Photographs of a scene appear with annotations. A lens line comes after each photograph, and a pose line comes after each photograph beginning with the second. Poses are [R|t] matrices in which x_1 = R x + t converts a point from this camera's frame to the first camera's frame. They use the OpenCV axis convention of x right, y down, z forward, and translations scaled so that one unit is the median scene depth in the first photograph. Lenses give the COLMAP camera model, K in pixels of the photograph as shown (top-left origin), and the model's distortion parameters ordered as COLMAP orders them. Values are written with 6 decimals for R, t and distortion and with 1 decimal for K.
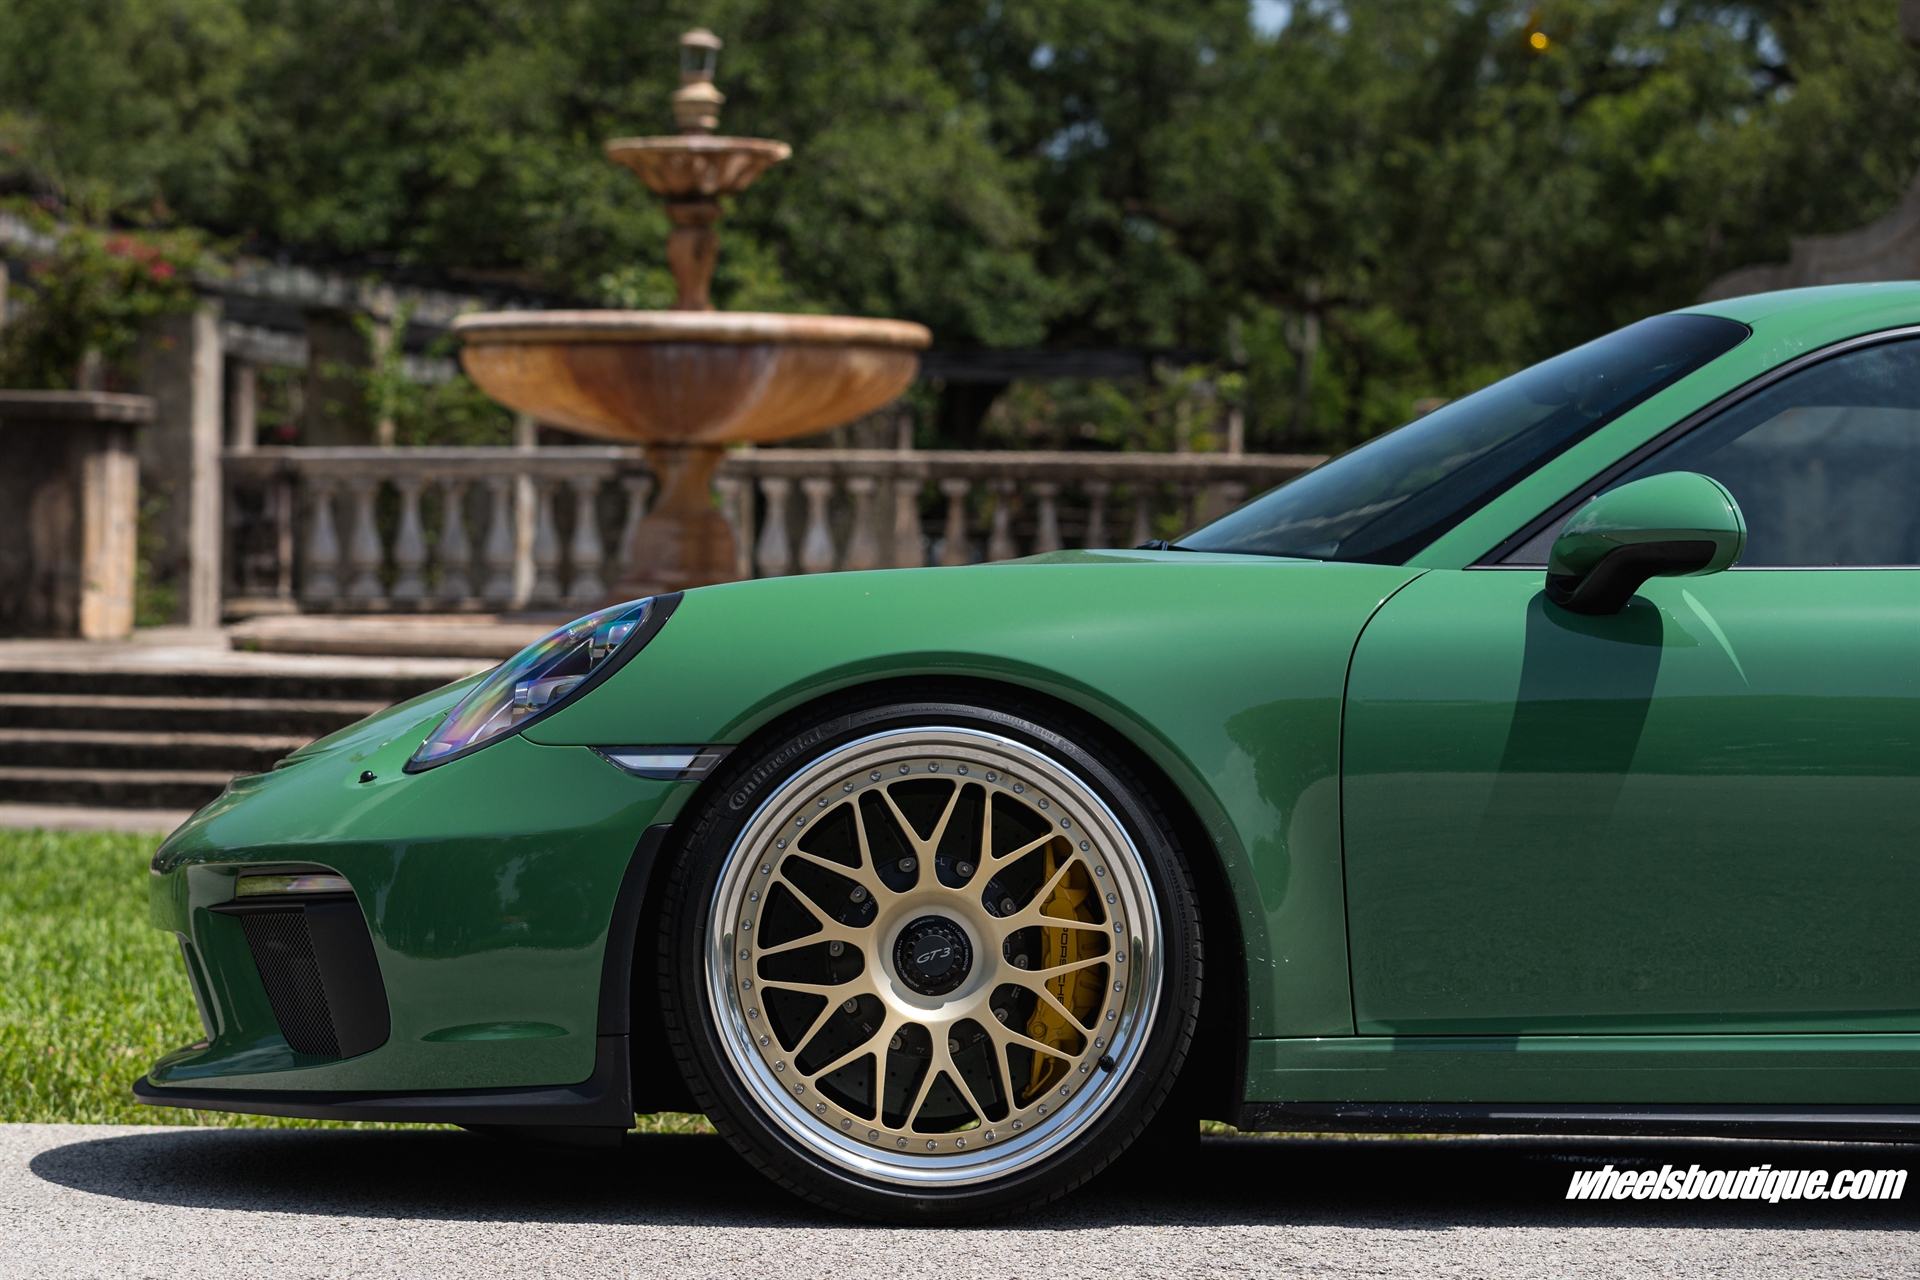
lens RADIAL K [[5838.6, 0, 960.0], [0, 5838.6, 640.0], [0, 0, 1]] dist [0.013362, 2.912249]
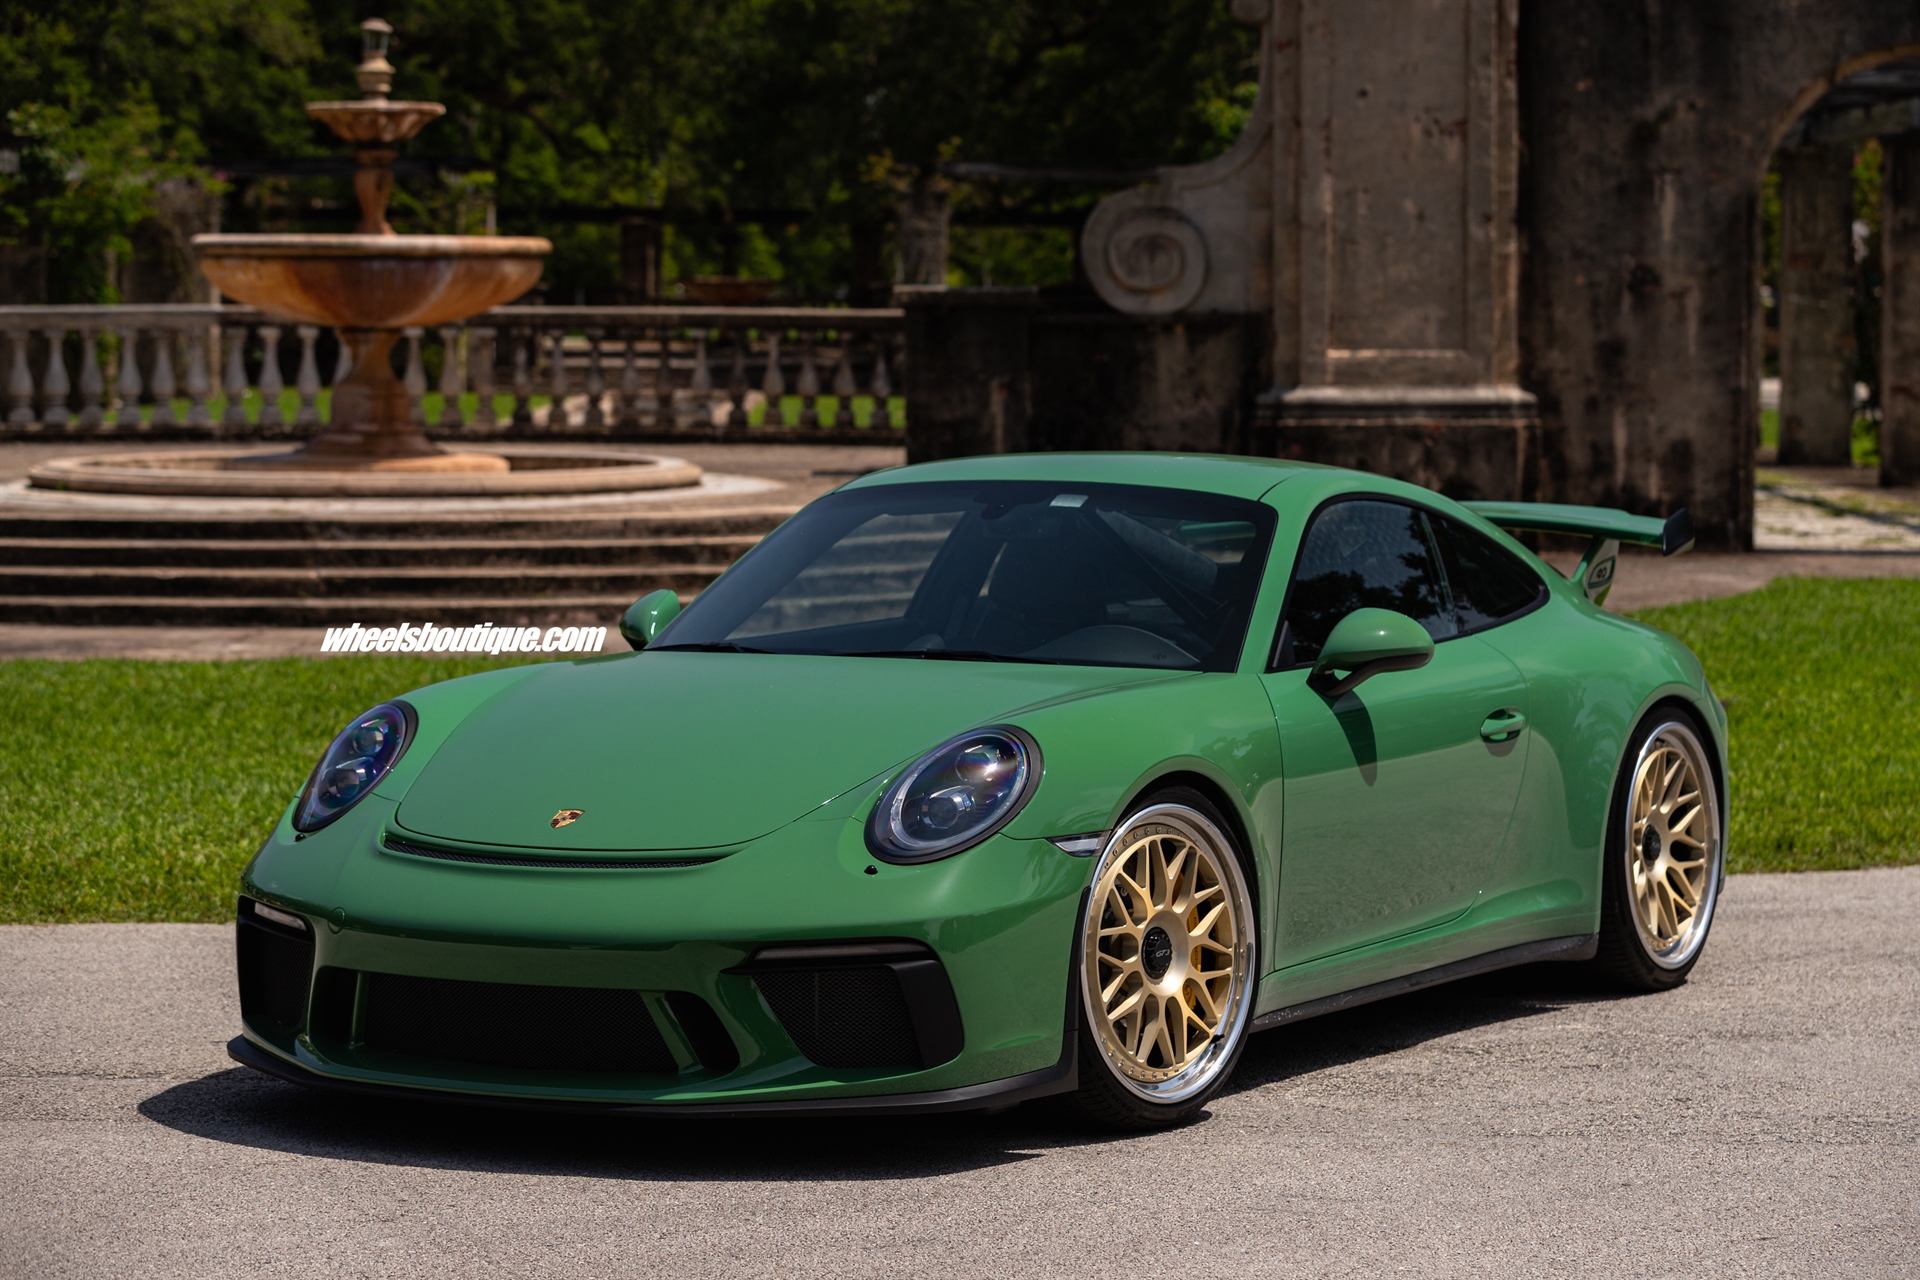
lens RADIAL K [[5135.3, 0, 990.9], [0, 5135.3, 524.1], [0, 0, 1]] dist [0.085345, -0.786495]
pose [[0.983120, -0.020335, 0.181831, -0.114149], [0.013569, 0.999171, 0.038375, -0.029633], [-0.182461, -0.035260, 0.982581, -0.177994]]
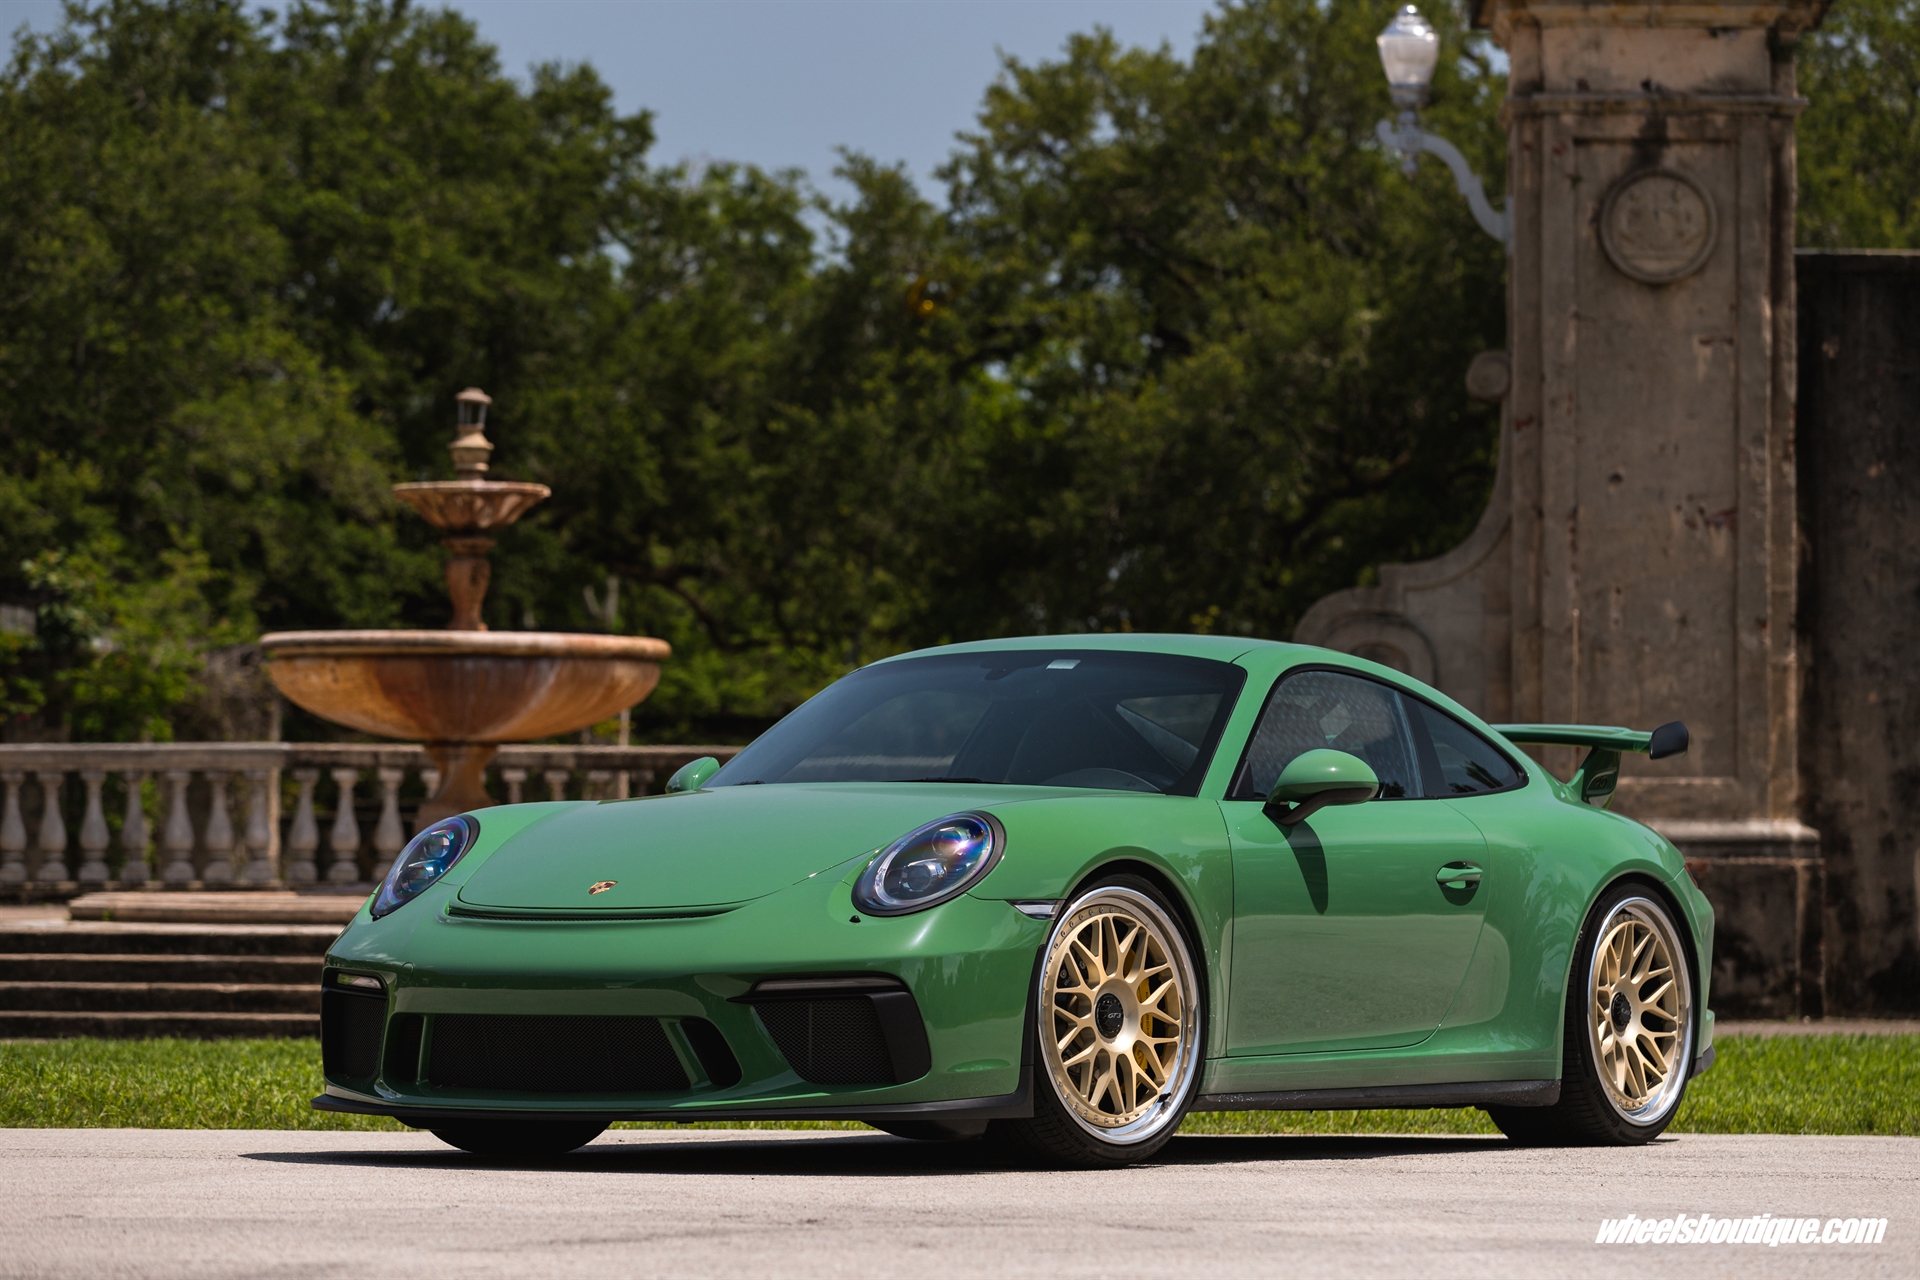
lens RADIAL K [[7167.8, 0, 960.0], [0, 7167.8, 640.0], [0, 0, 1]] dist [-0.009922, 3.587421]
pose [[0.991436, -0.002529, 0.130569, -0.125805], [0.008318, 0.999005, -0.043812, 0.009053], [-0.130328, 0.044523, 0.990471, -0.402636]]
